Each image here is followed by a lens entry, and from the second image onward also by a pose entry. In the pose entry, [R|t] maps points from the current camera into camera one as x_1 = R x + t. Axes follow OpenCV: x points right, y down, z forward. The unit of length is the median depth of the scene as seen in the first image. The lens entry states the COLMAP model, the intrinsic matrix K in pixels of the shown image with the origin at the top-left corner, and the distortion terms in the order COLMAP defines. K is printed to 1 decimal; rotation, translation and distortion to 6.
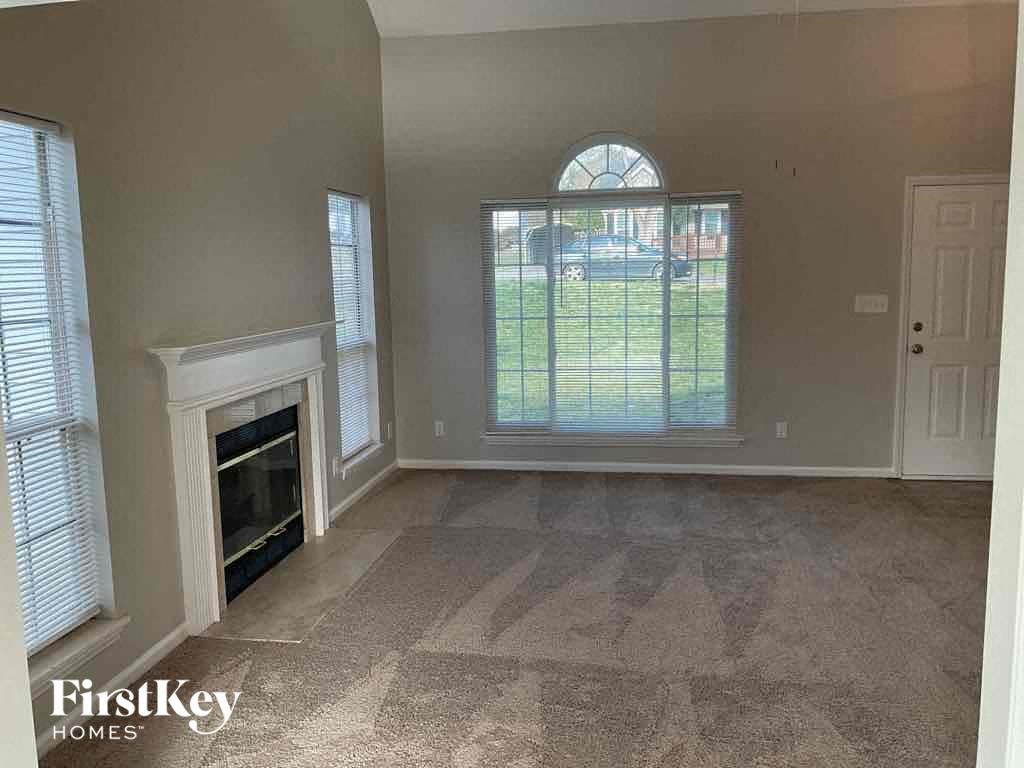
lens RADIAL K [[853.5, 0, 512.0], [0, 853.5, 384.0], [0, 0, 1]] dist [0.095510, -0.219332]
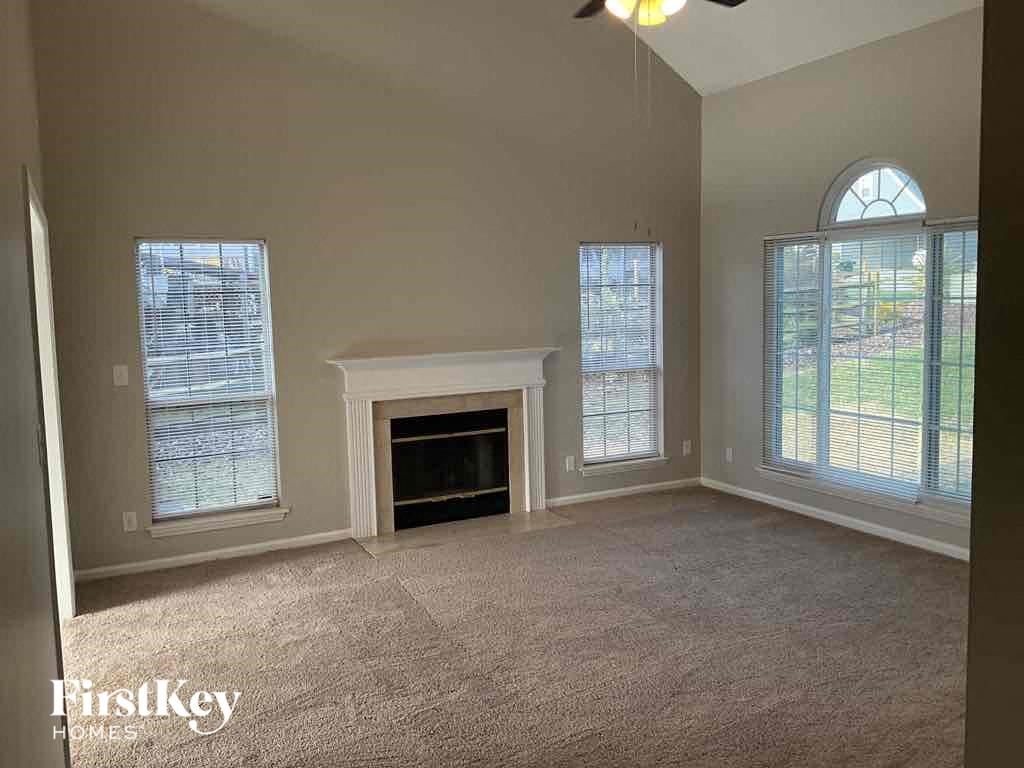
lens RADIAL K [[853.5, 0, 512.0], [0, 853.5, 384.0], [0, 0, 1]] dist [0.095510, -0.219332]
pose [[0.586587, 0.088403, -0.805047, 0.707600], [-0.093146, 0.994793, 0.041370, -0.060405], [0.804512, 0.050720, 0.591767, 0.175711]]
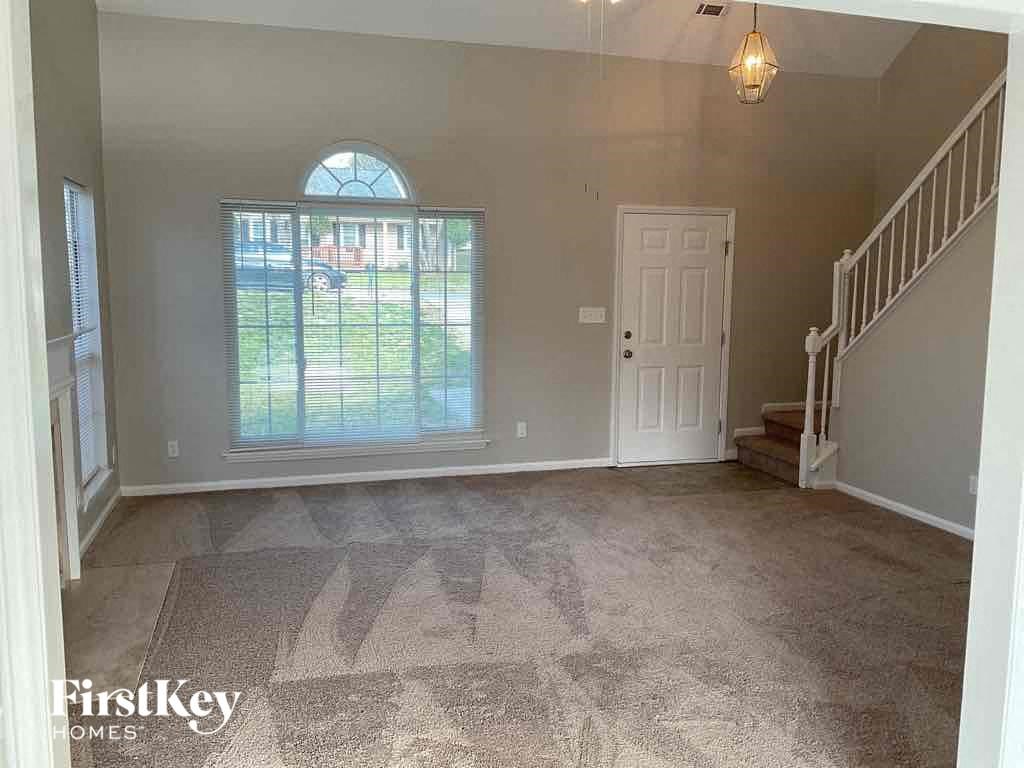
lens RADIAL K [[853.5, 0, 512.0], [0, 853.5, 384.0], [0, 0, 1]] dist [0.095510, -0.219332]
pose [[0.900512, -0.027344, 0.433971, -0.182645], [0.033362, 0.999424, -0.006256, 0.001950], [-0.433550, 0.020112, 0.900905, 0.031399]]
